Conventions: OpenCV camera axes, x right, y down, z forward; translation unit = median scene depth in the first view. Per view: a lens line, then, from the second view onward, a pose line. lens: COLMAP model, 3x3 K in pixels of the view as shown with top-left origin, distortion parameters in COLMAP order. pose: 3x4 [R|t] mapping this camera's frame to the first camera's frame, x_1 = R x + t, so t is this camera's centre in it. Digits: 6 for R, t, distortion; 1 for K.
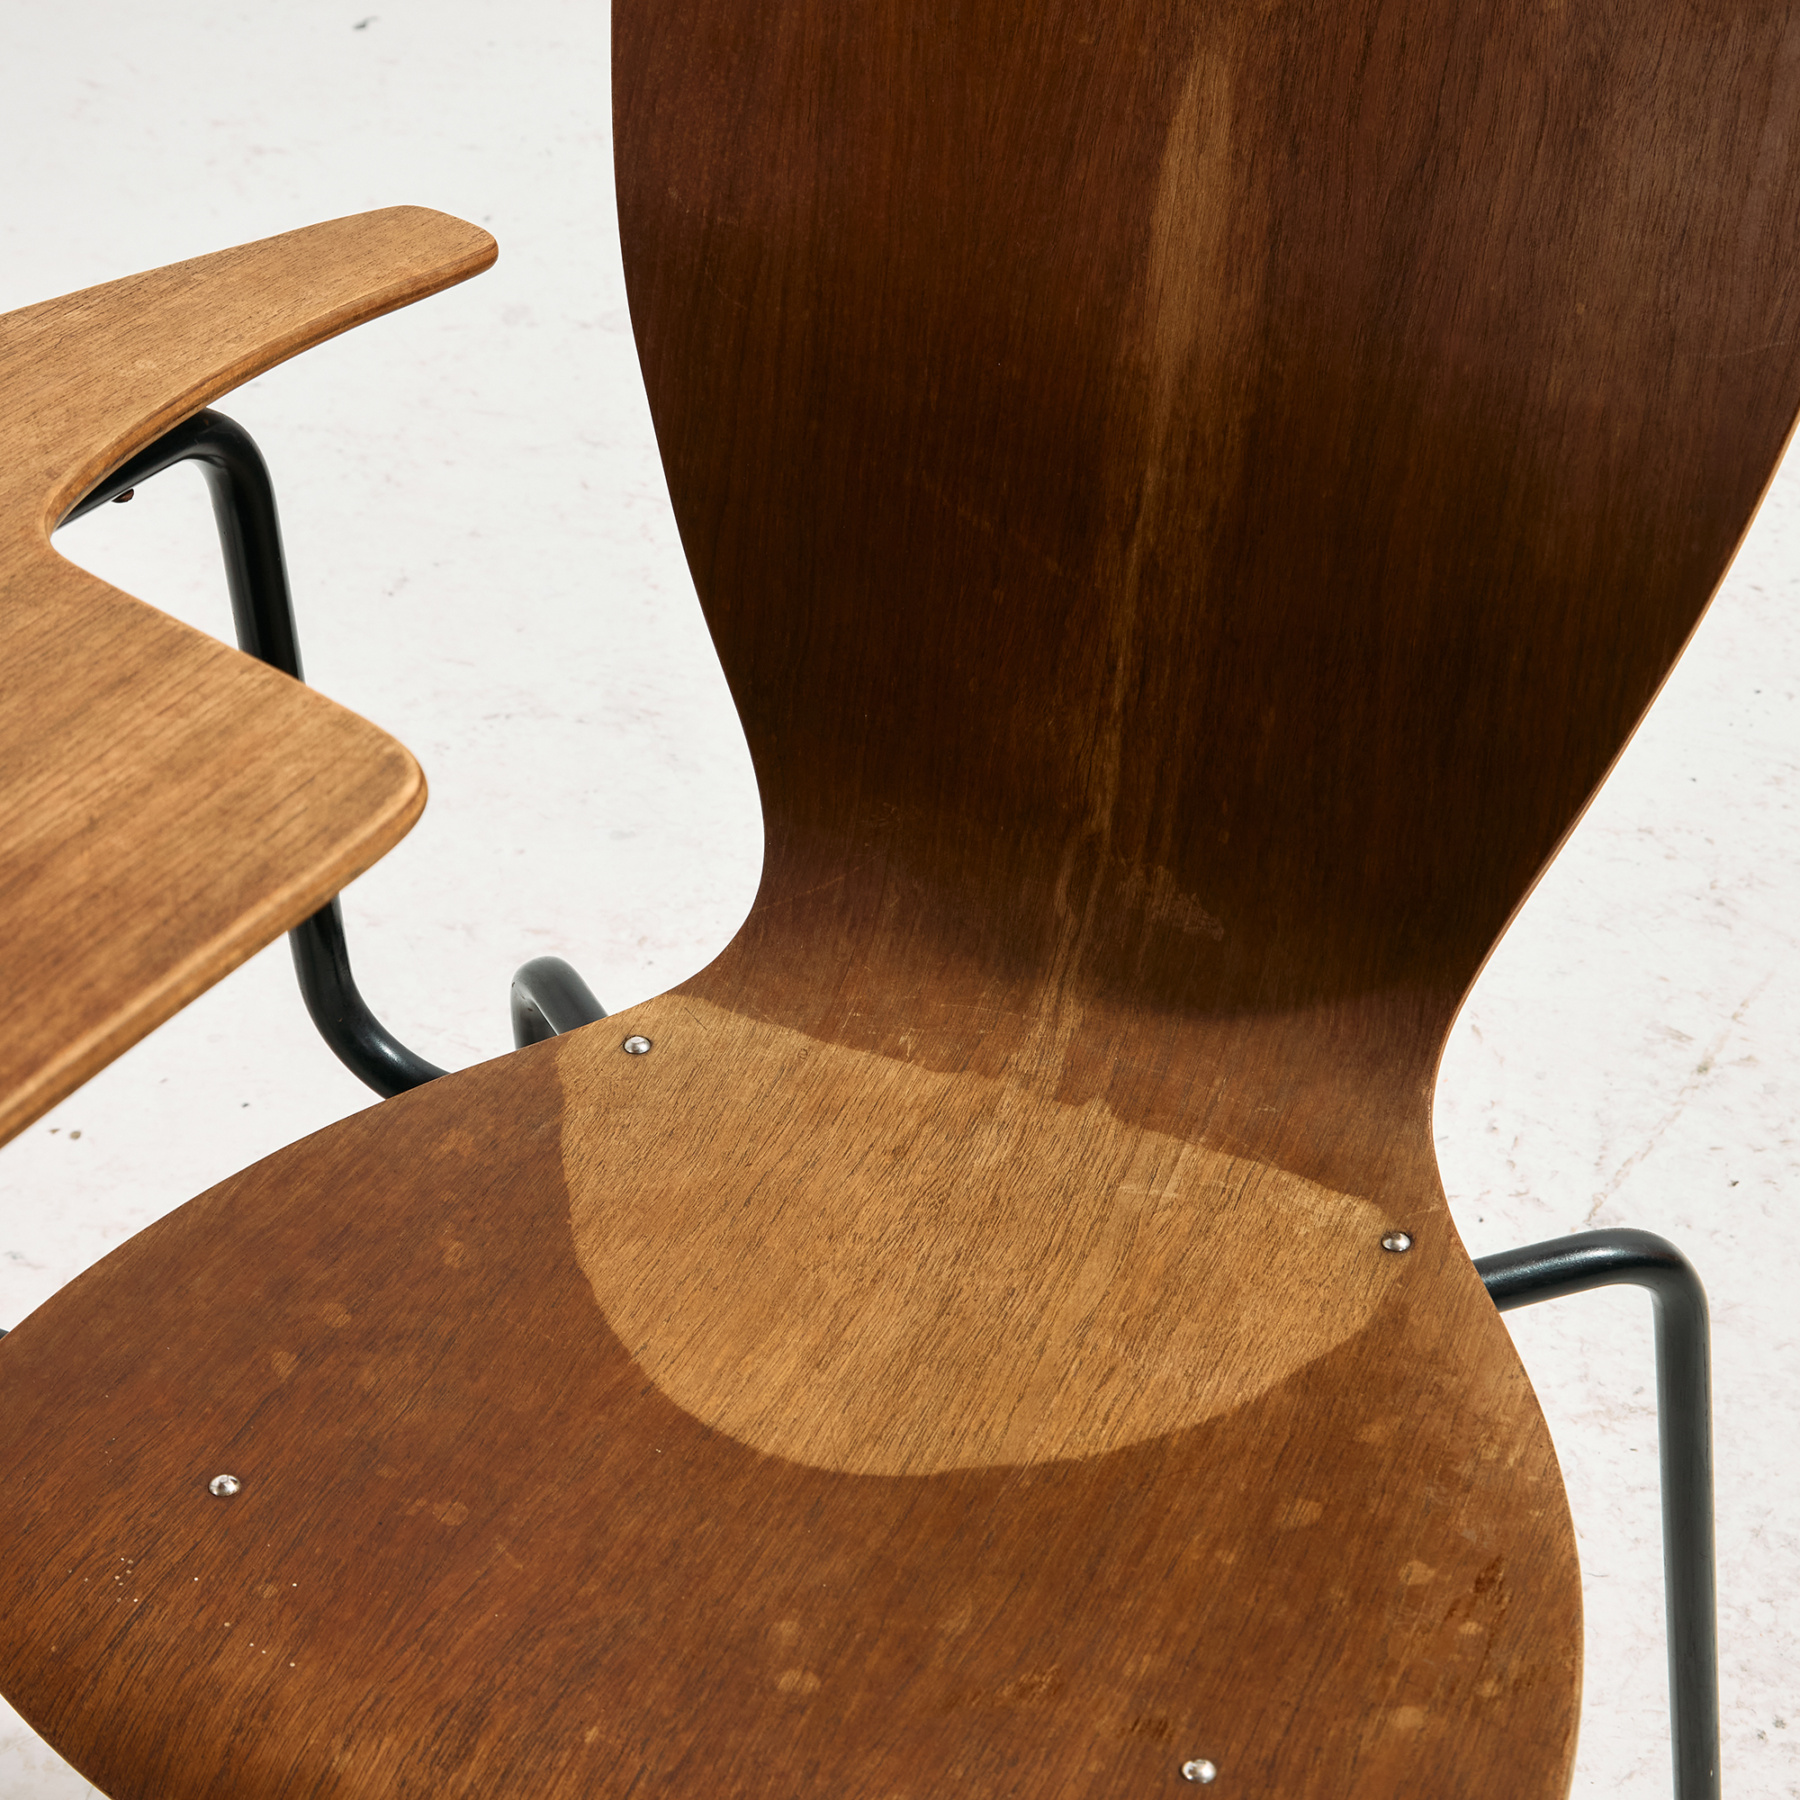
lens RADIAL K [[3654.9, 0, 900.0], [0, 3654.9, 900.0], [0, 0, 1]] dist [-0.060025, 0.232464]
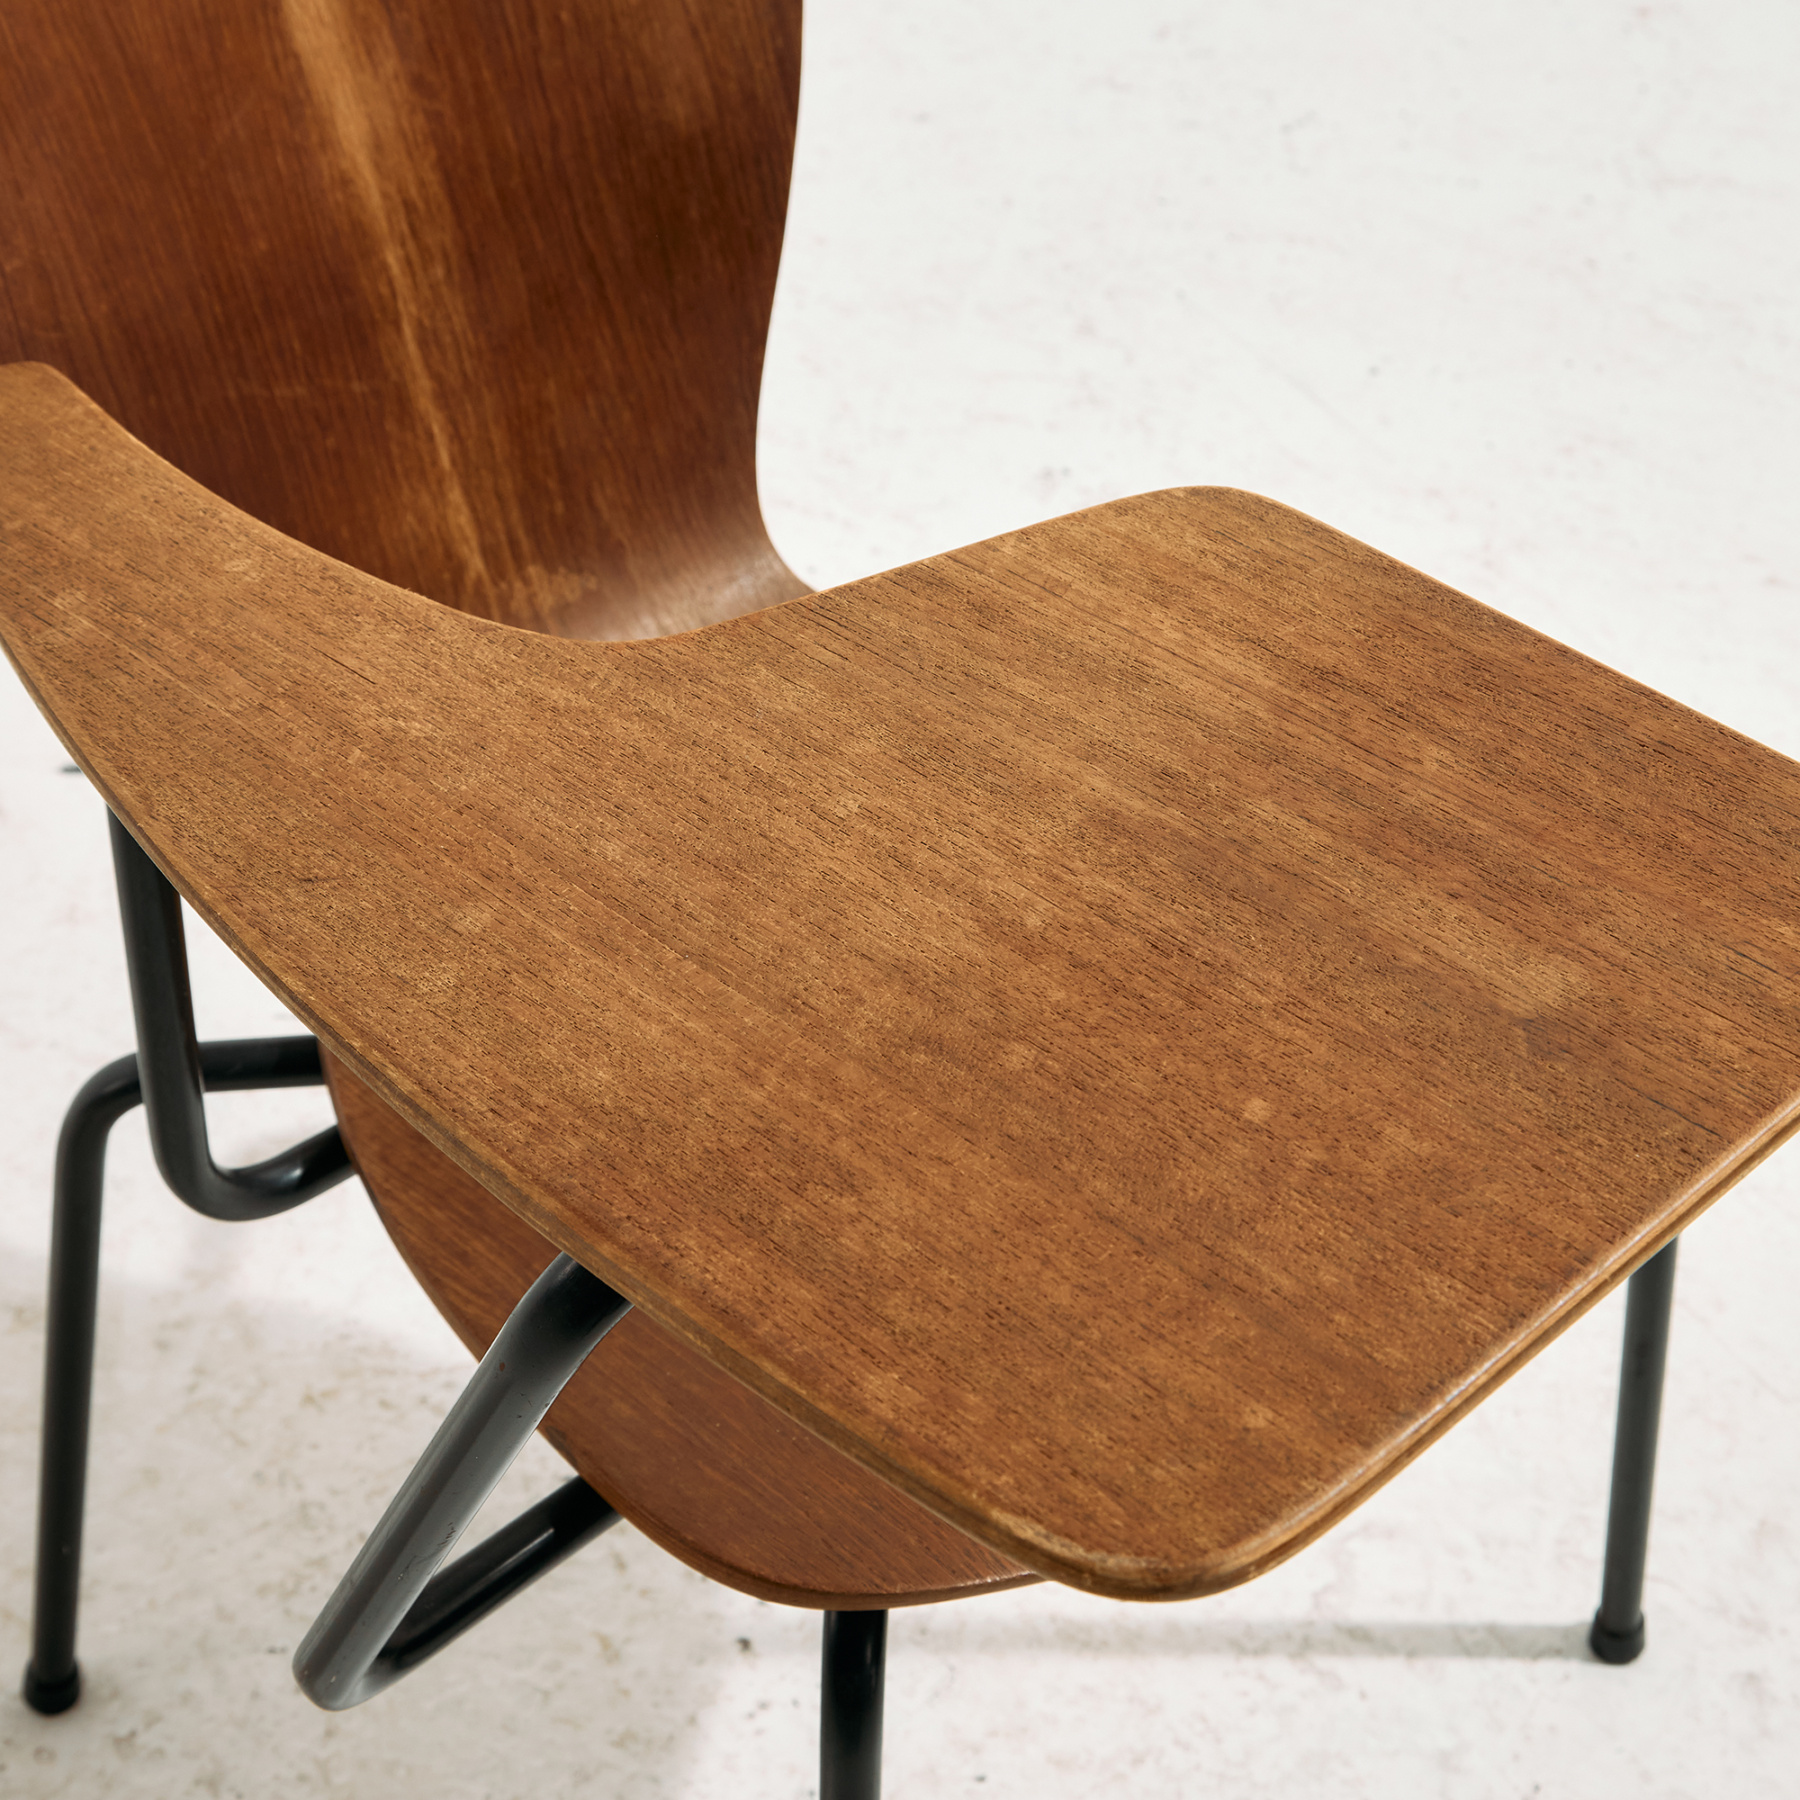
lens RADIAL K [[3654.9, 0, 900.0], [0, 3654.9, 900.0], [0, 0, 1]] dist [-0.060025, 0.232464]
pose [[0.383859, -0.619753, 0.684513, -0.729641], [0.543317, 0.750990, 0.375261, -0.297814], [-0.746632, 0.227861, 0.624996, 0.263341]]
